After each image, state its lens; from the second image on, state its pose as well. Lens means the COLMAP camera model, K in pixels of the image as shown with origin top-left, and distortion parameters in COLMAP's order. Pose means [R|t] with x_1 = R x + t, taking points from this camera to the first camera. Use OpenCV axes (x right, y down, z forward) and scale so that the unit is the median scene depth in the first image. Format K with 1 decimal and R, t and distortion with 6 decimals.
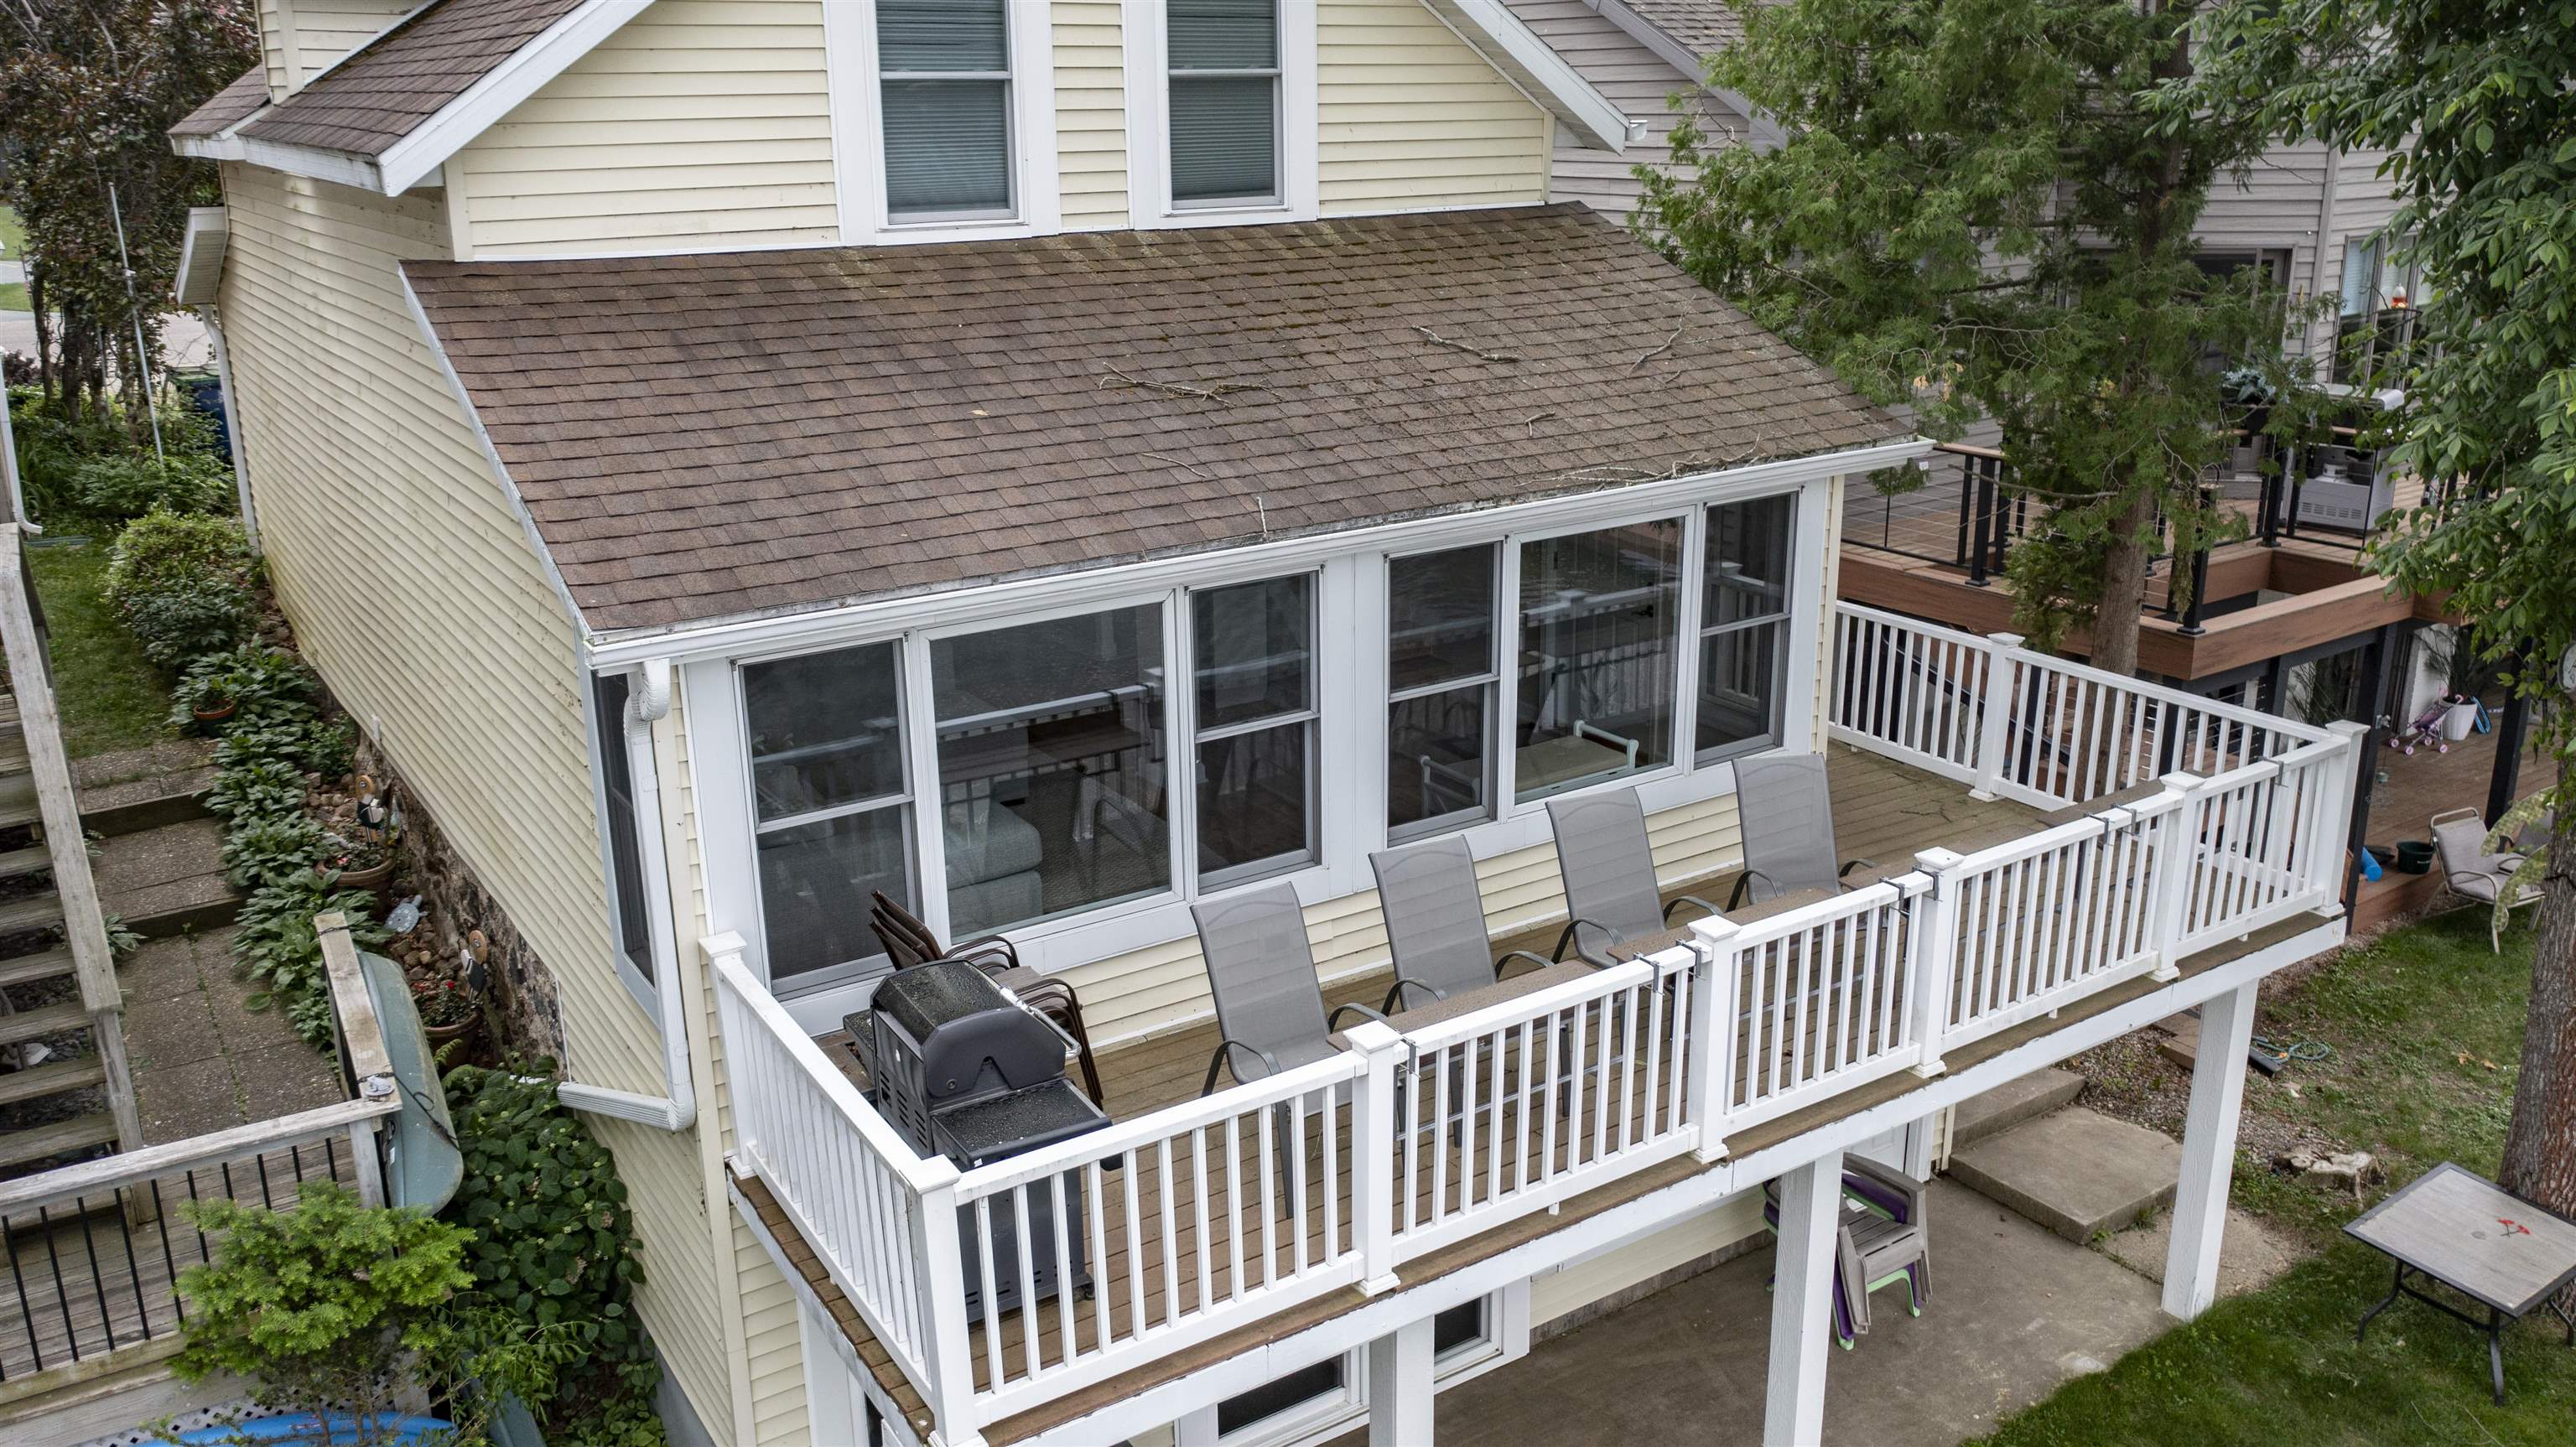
lens RADIAL K [[2044.3, 0, 1286.4], [0, 2044.3, 719.3], [0, 0, 1]] dist [-0.020915, 0.013289]
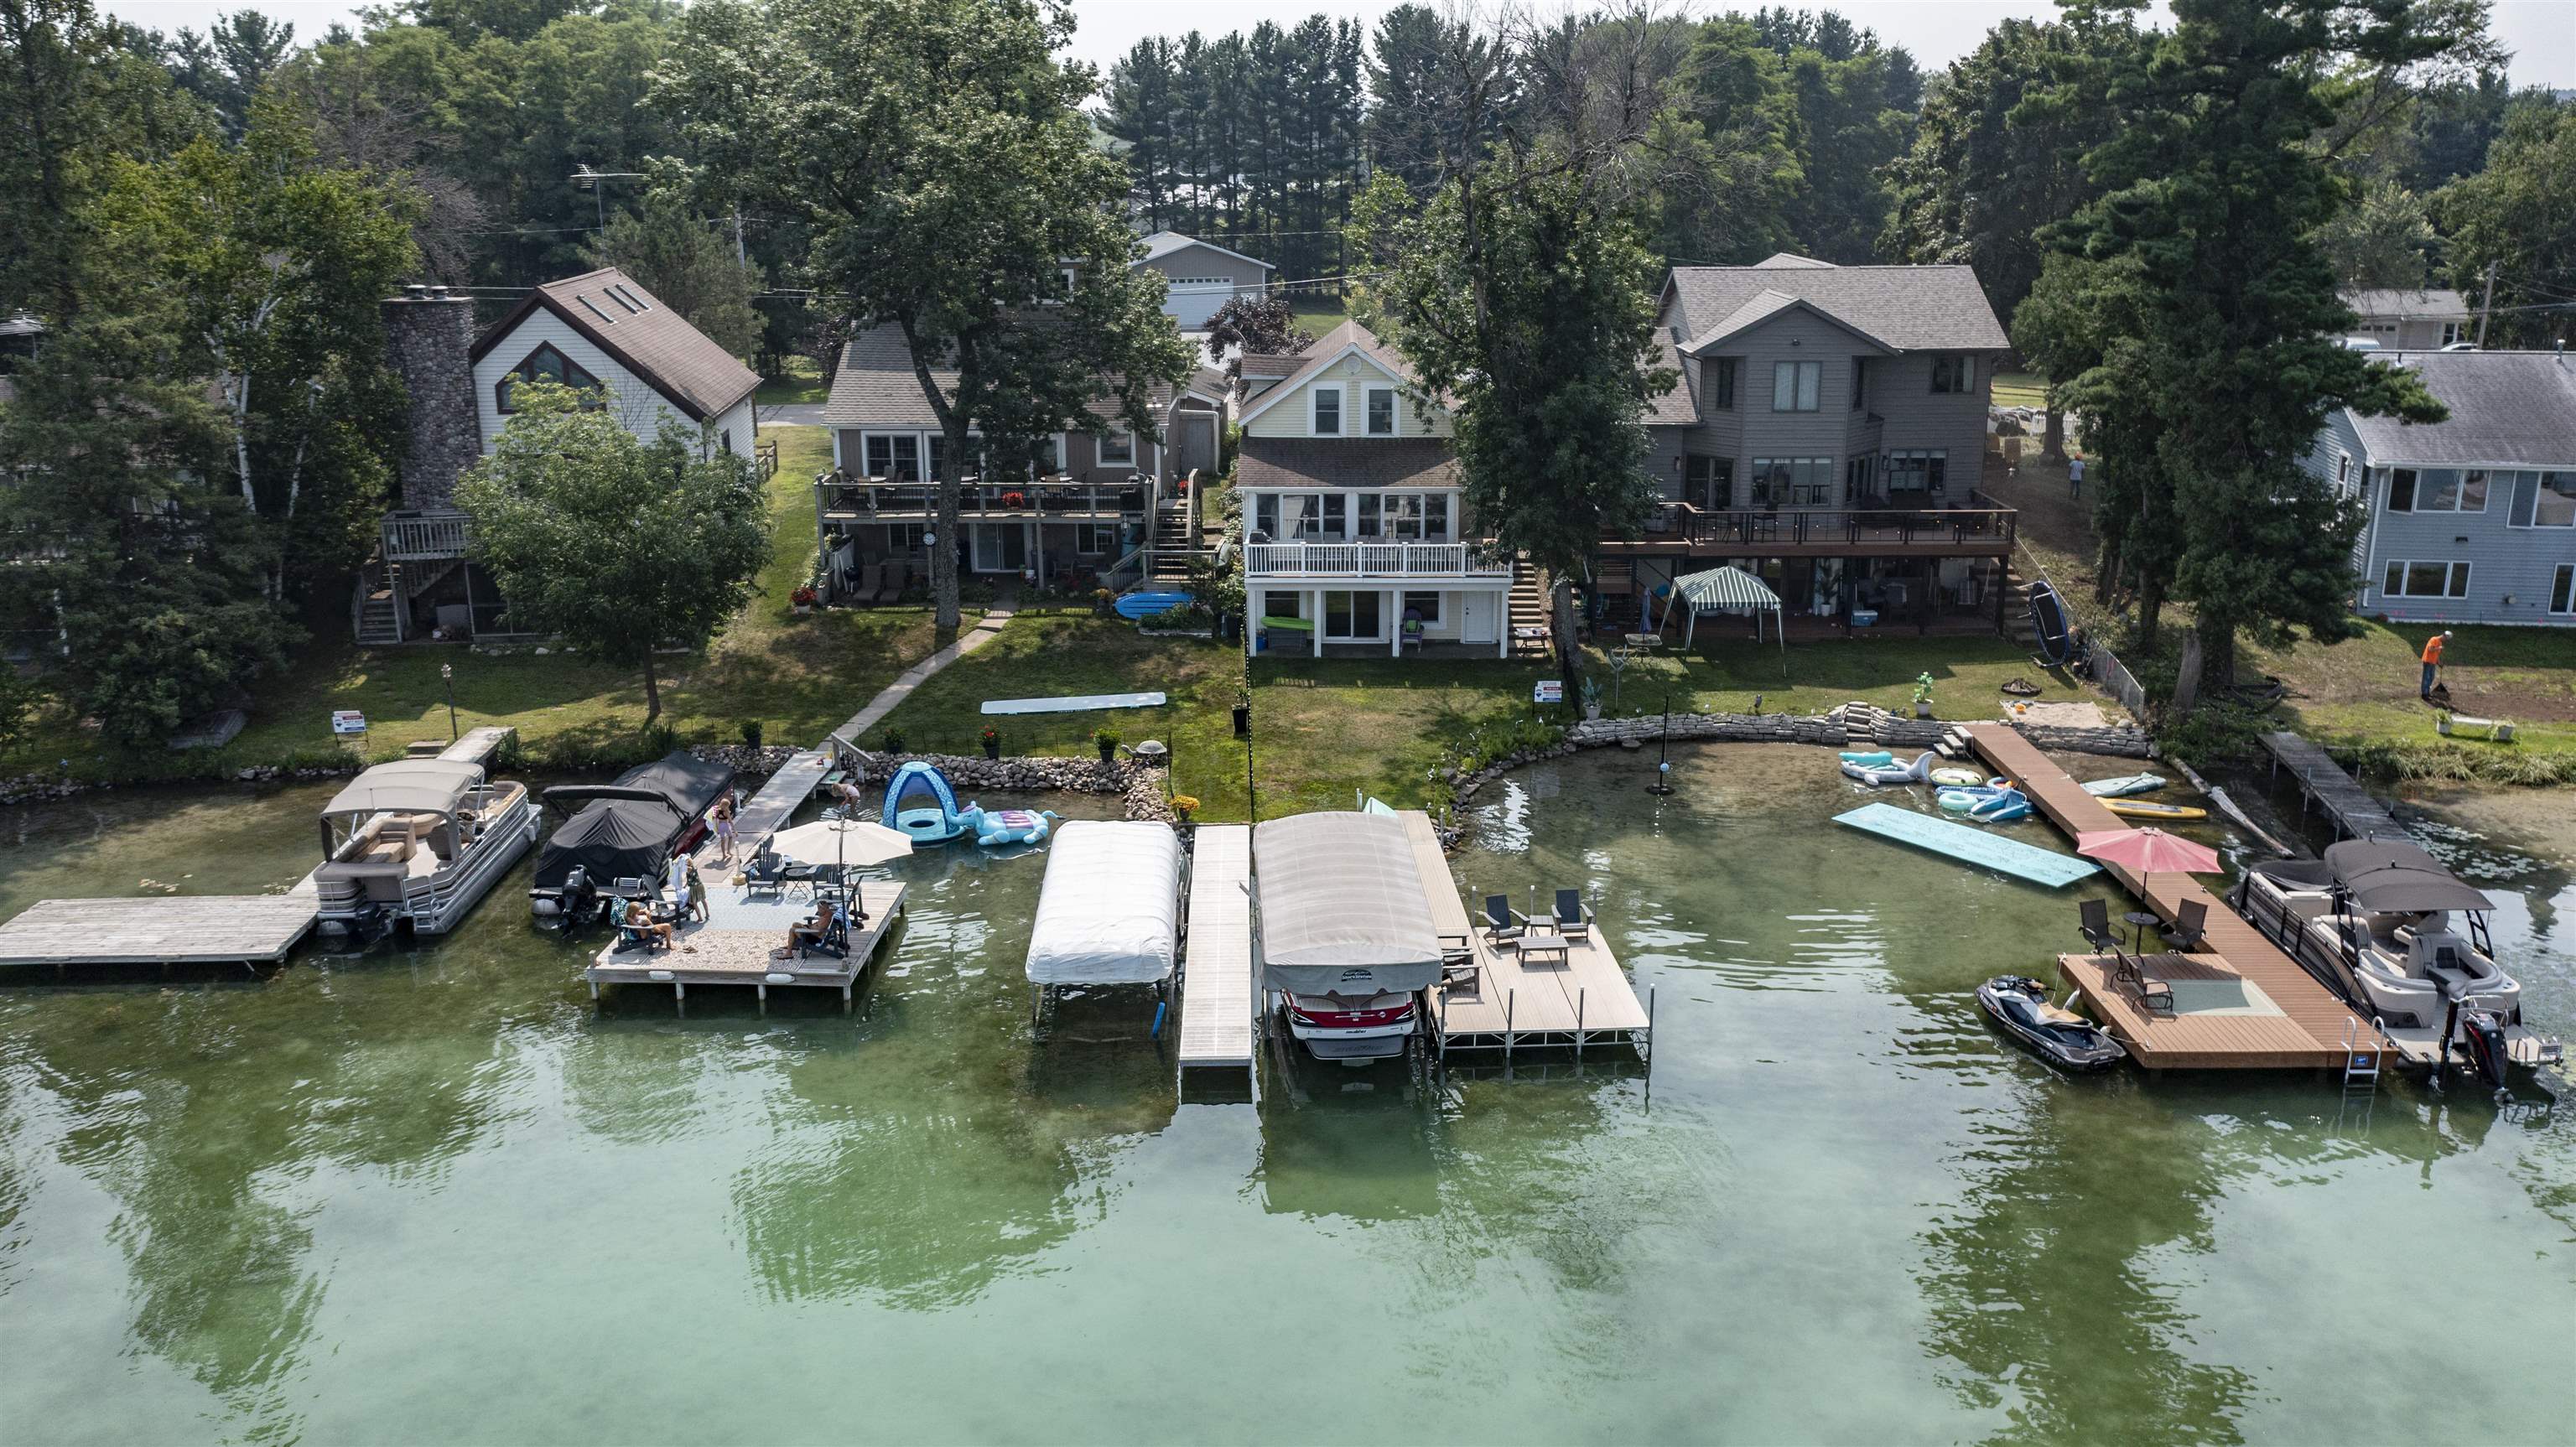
lens RADIAL K [[2044.3, 0, 1289.5], [0, 2044.3, 724.7], [0, 0, 1]] dist [-0.020915, 0.013289]
pose [[0.825385, 0.165470, -0.539777, 3.350260], [-0.175787, 0.983881, 0.032812, 0.449563], [0.536506, 0.067804, 0.841168, -4.348711]]
